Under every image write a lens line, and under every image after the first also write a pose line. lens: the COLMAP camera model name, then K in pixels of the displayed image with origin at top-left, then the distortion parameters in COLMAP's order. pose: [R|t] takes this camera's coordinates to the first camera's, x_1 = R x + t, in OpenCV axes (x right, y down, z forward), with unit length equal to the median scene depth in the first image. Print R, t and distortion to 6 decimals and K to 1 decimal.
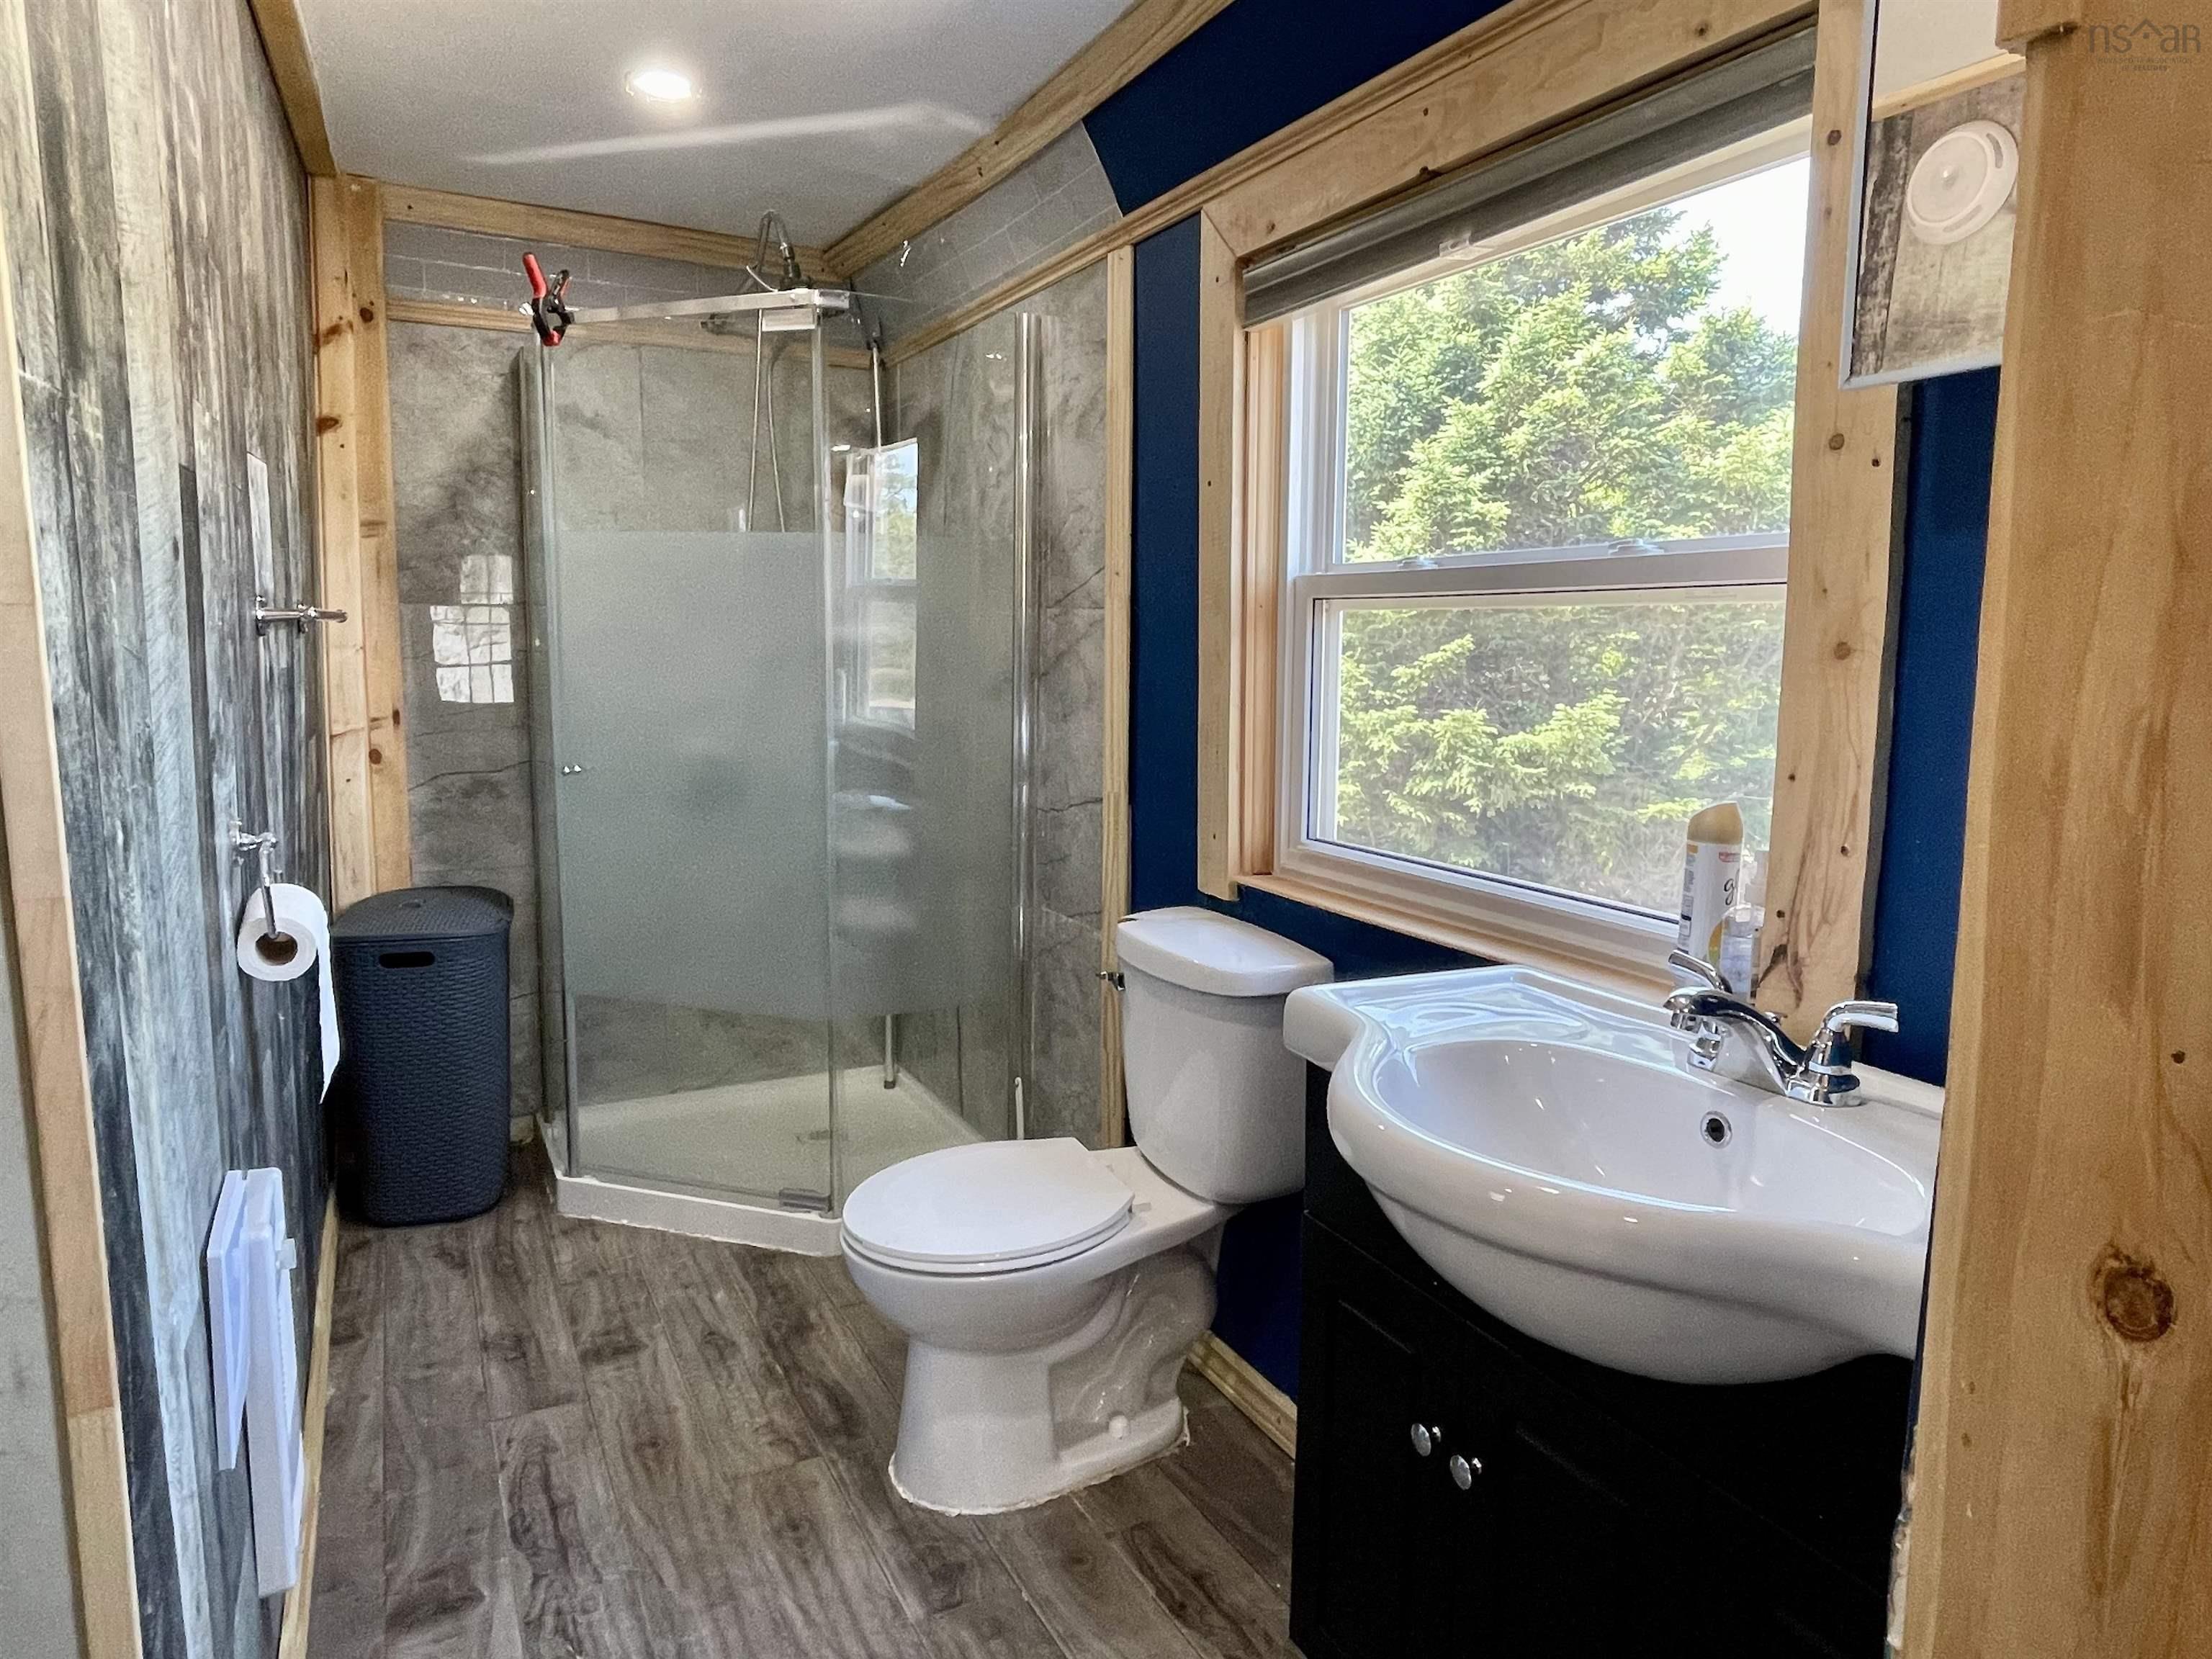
lens RADIAL K [[1351.4, 0, 1099.6], [0, 1351.4, 821.8], [0, 0, 1]] dist [-0.006146, -0.005171]
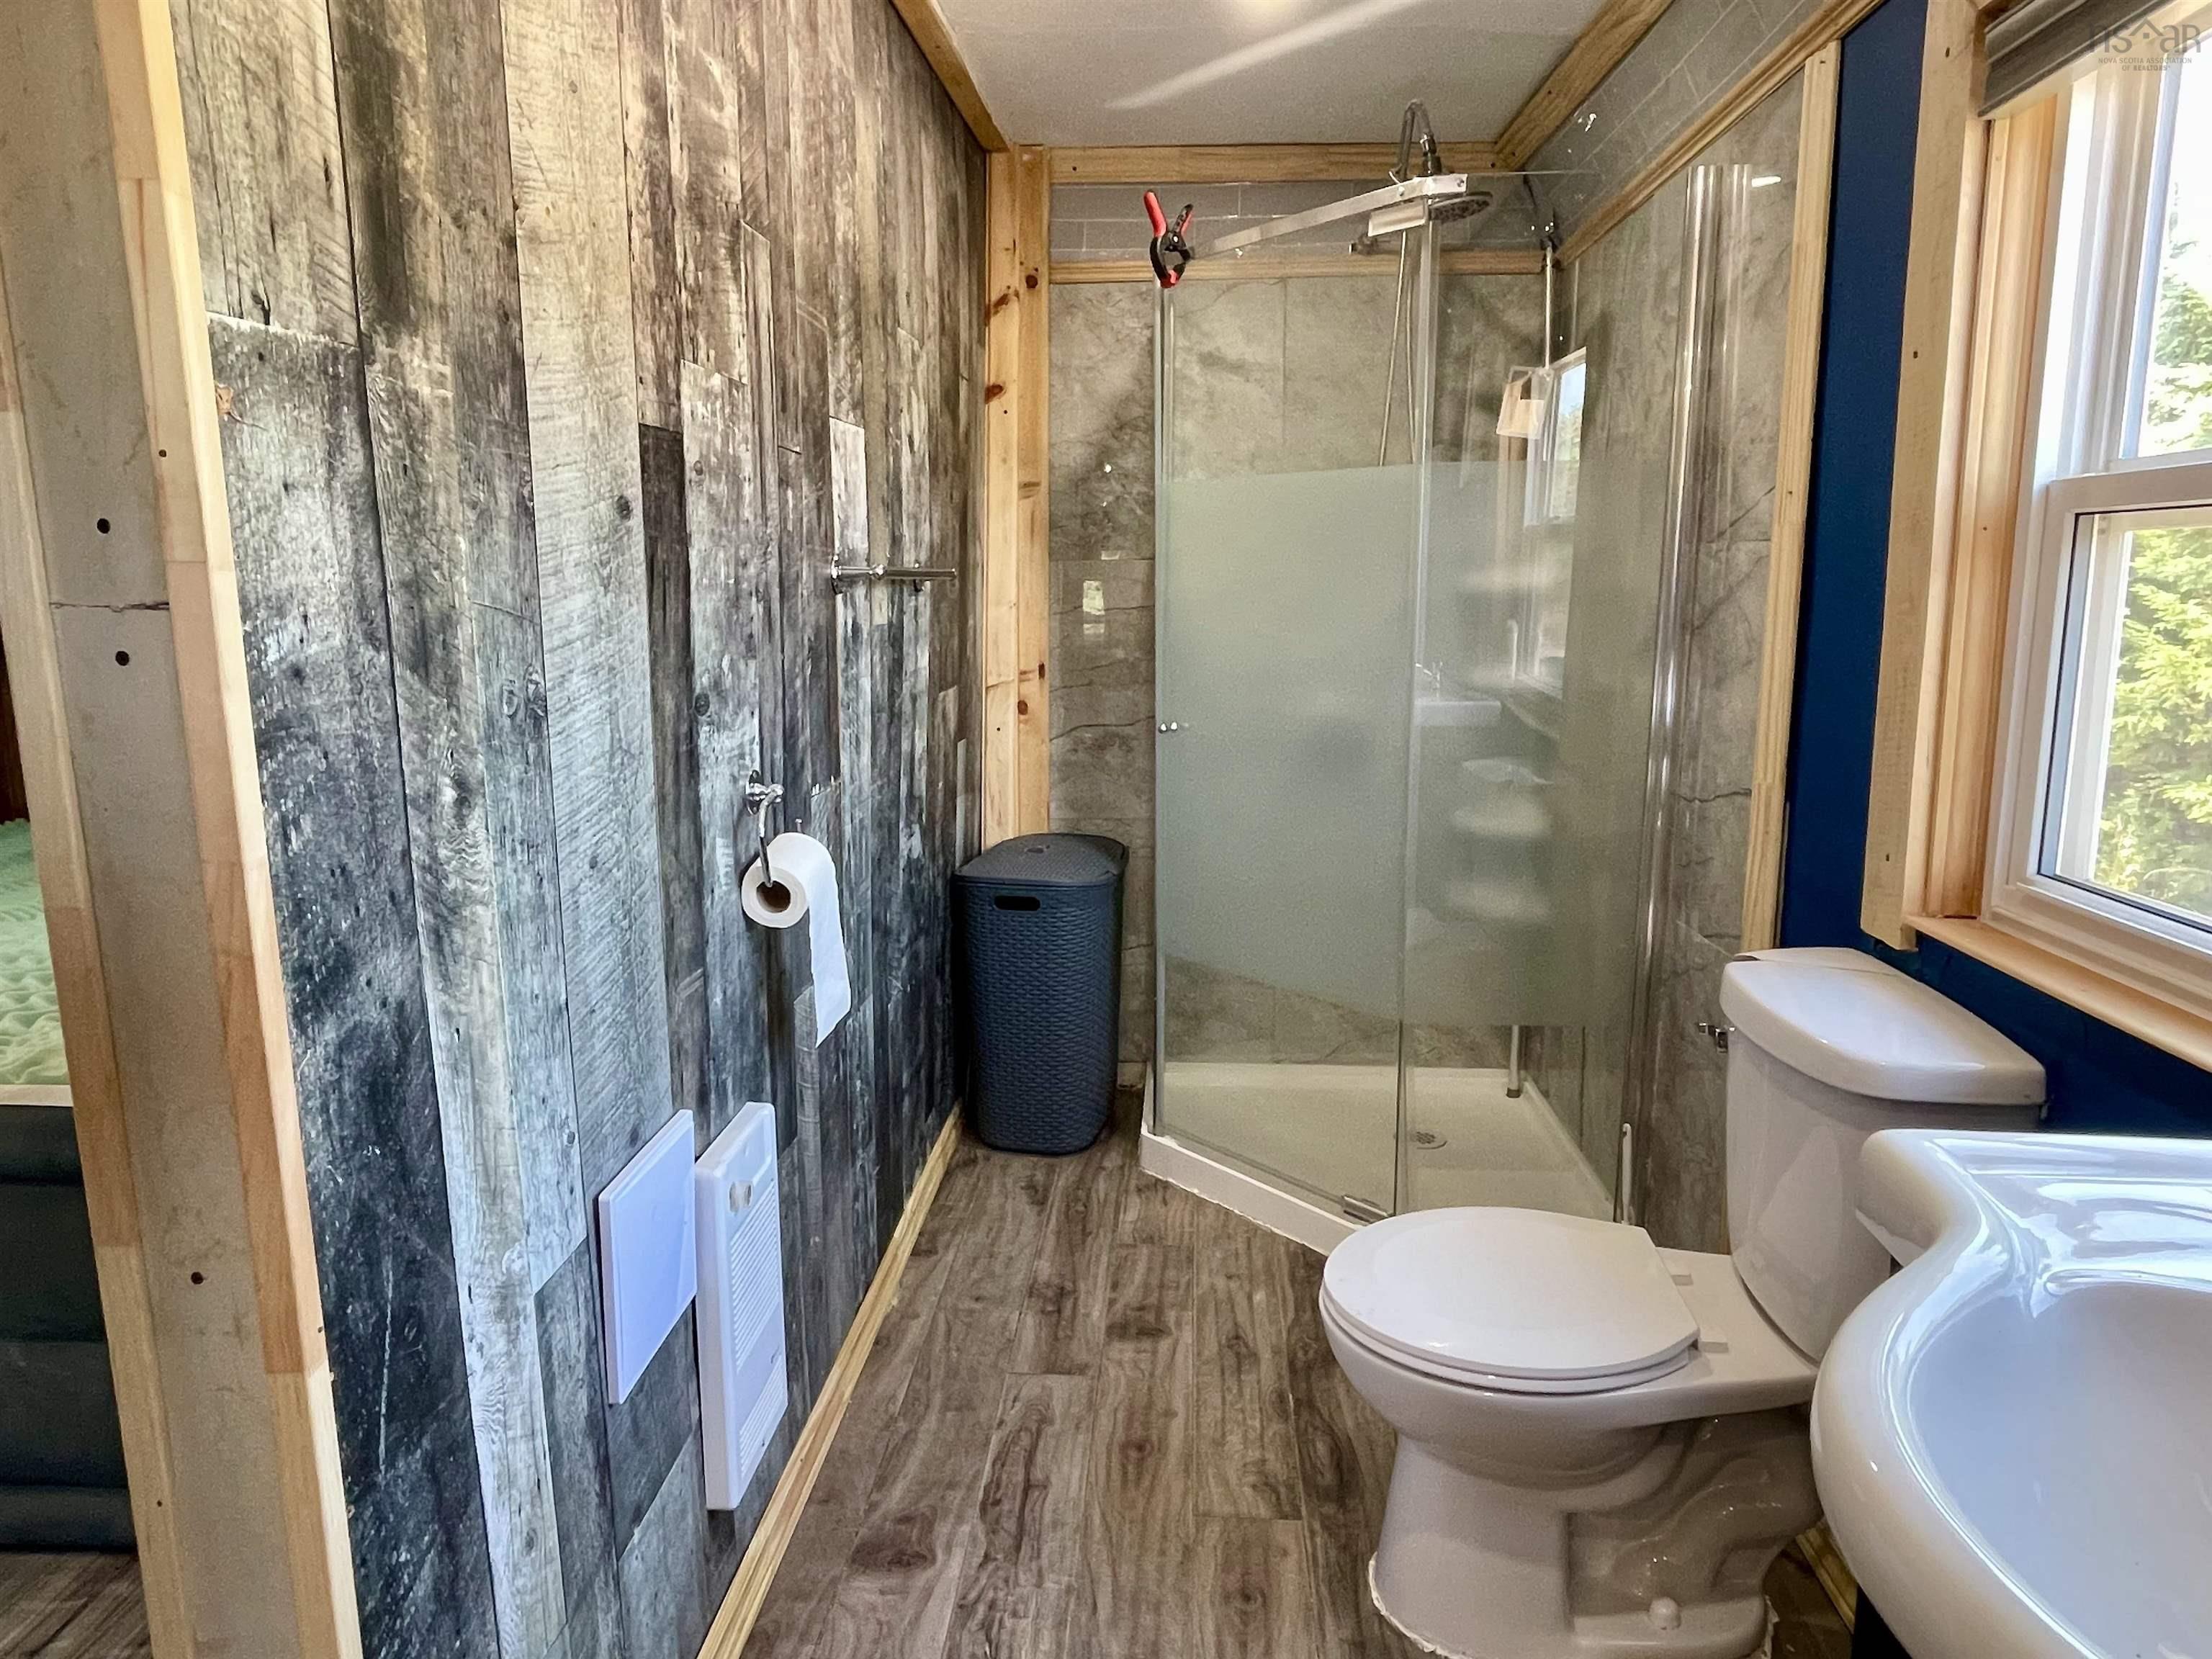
lens RADIAL K [[1341.1, 0, 1106.0], [0, 1341.1, 829.5], [0, 0, 1]] dist [0.019023, -0.040075]
pose [[0.853356, 0.075160, -0.515882, 0.084221], [-0.054101, 0.996977, 0.055759, -0.017890], [0.518513, -0.019672, 0.854843, 0.155026]]
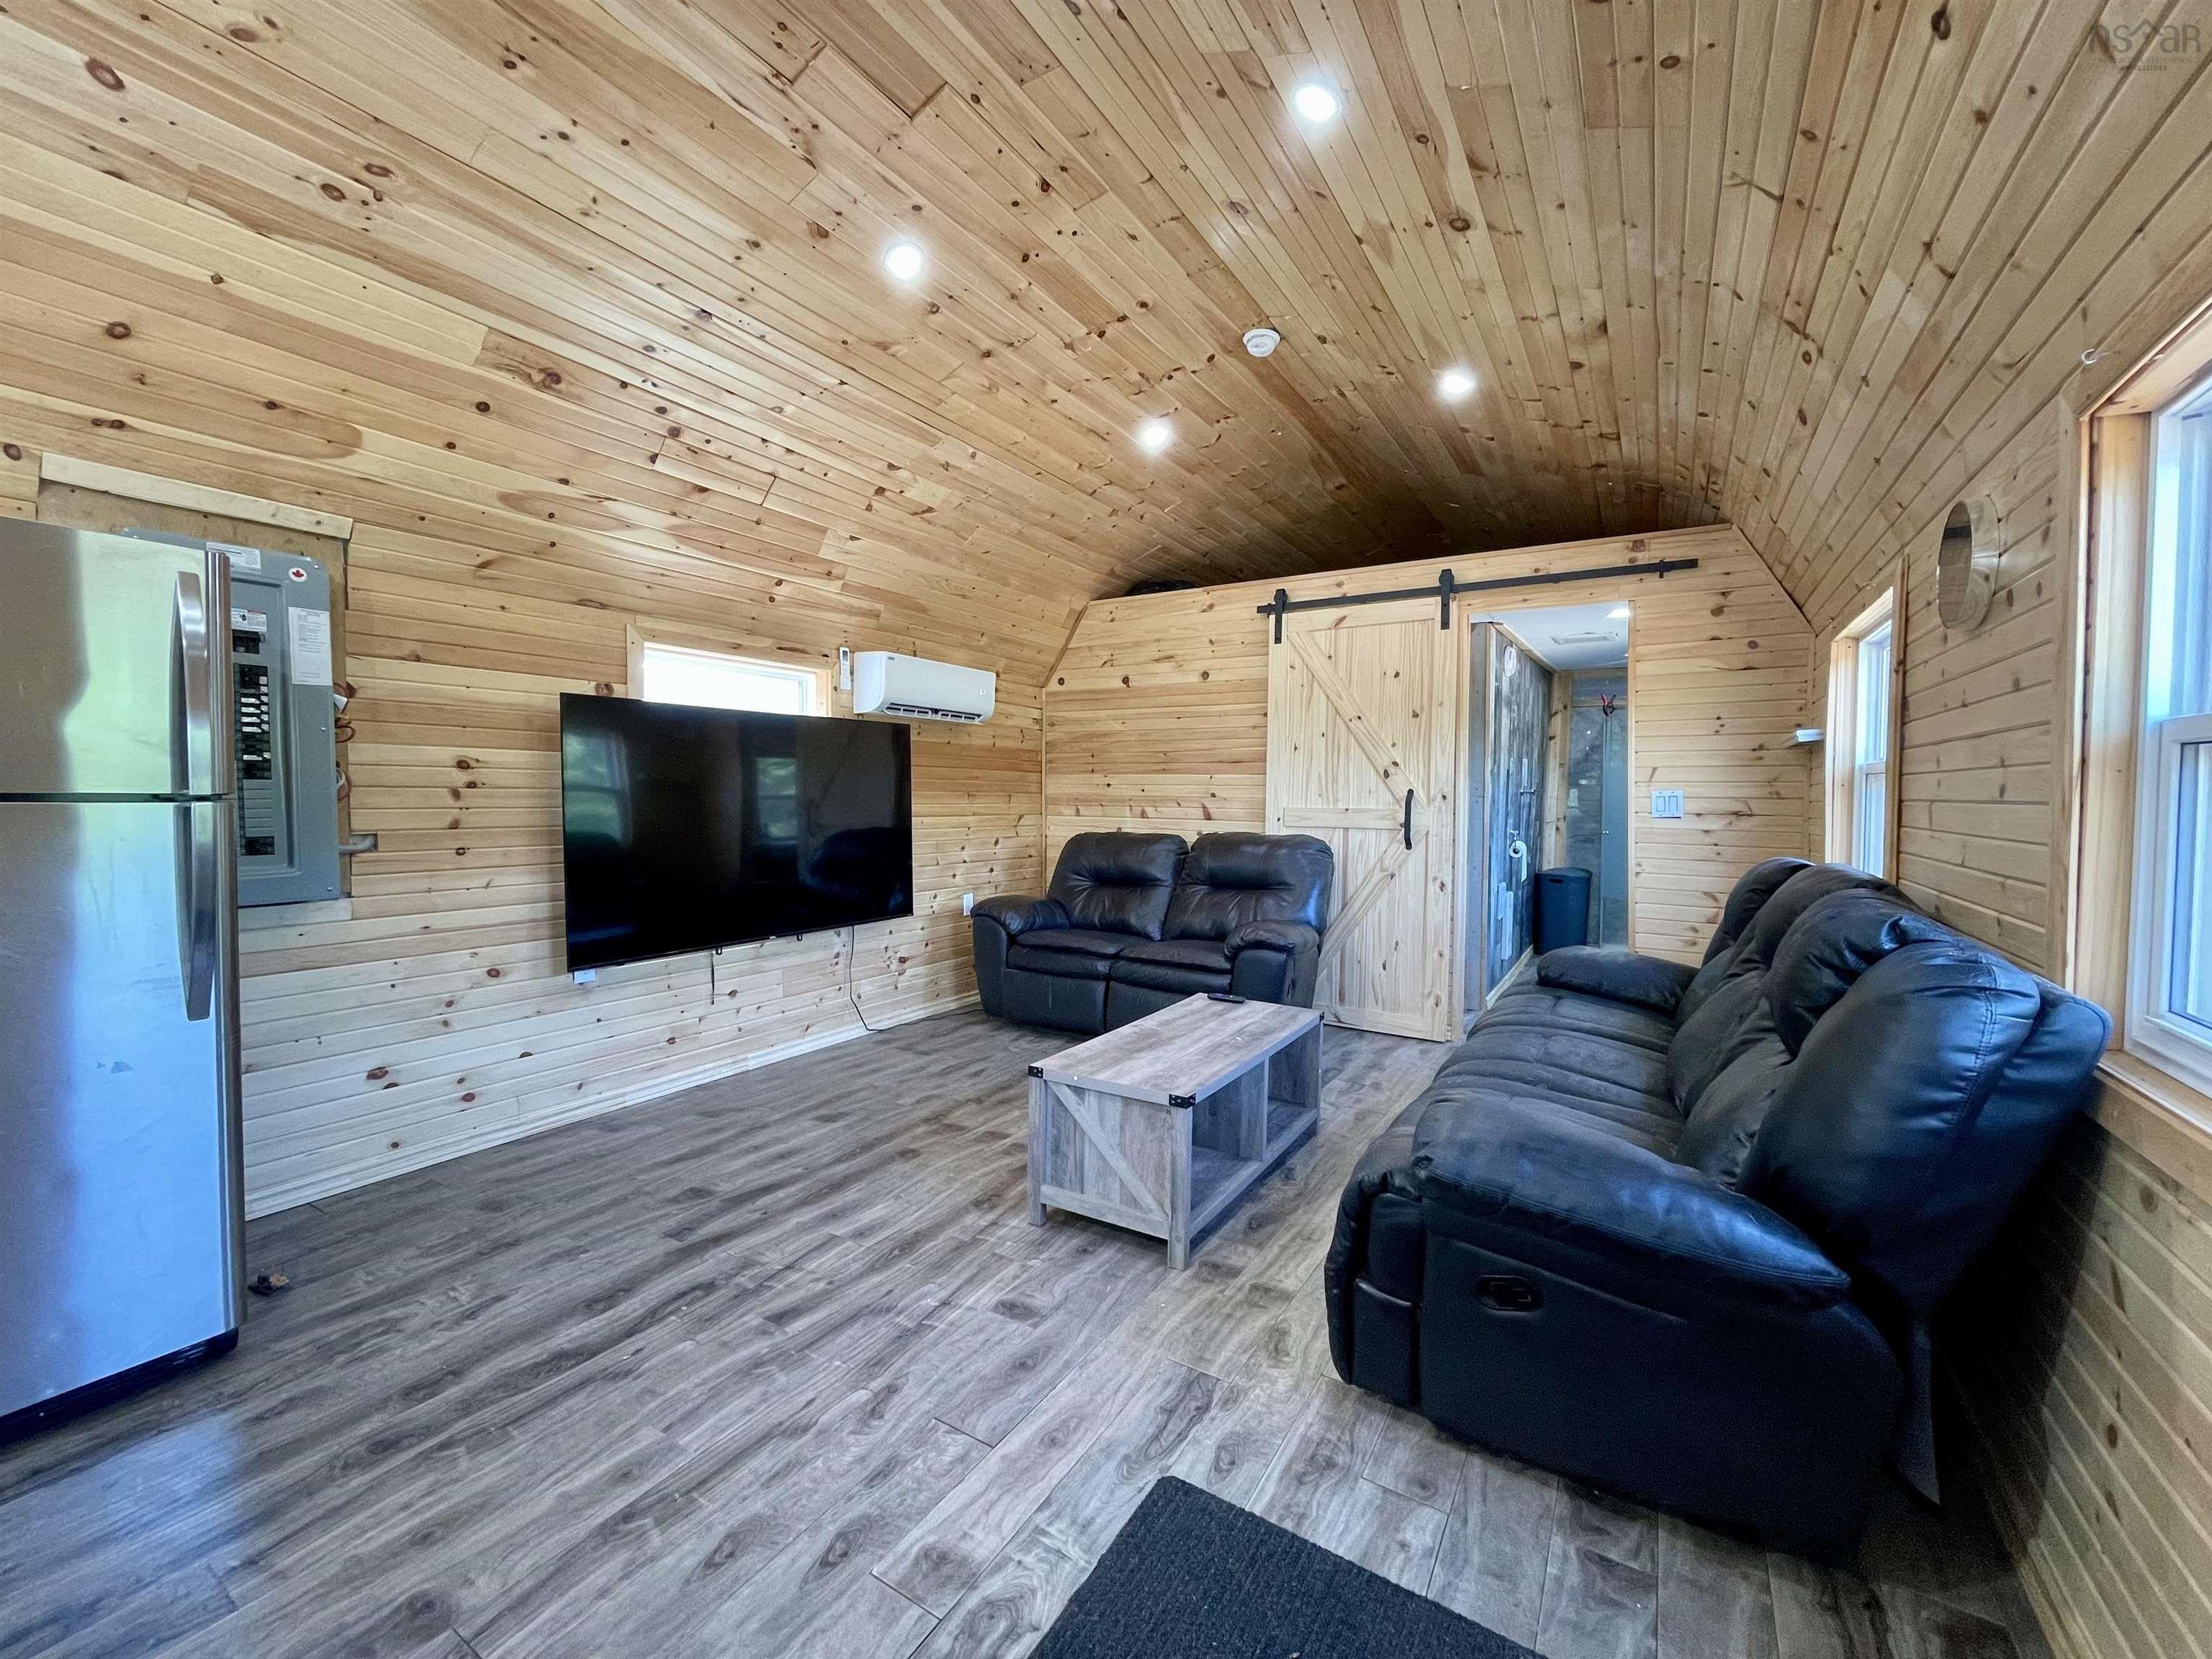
lens RADIAL K [[896.9, 0, 1099.6], [0, 896.9, 824.8], [0, 0, 1]] dist [-0.008920, -0.000142]
pose [[0.505084, 0.025241, -0.862701, 1.052719], [-0.114623, 0.992679, -0.038064, 0.200146], [0.855425, 0.118111, 0.504280, -1.448025]]
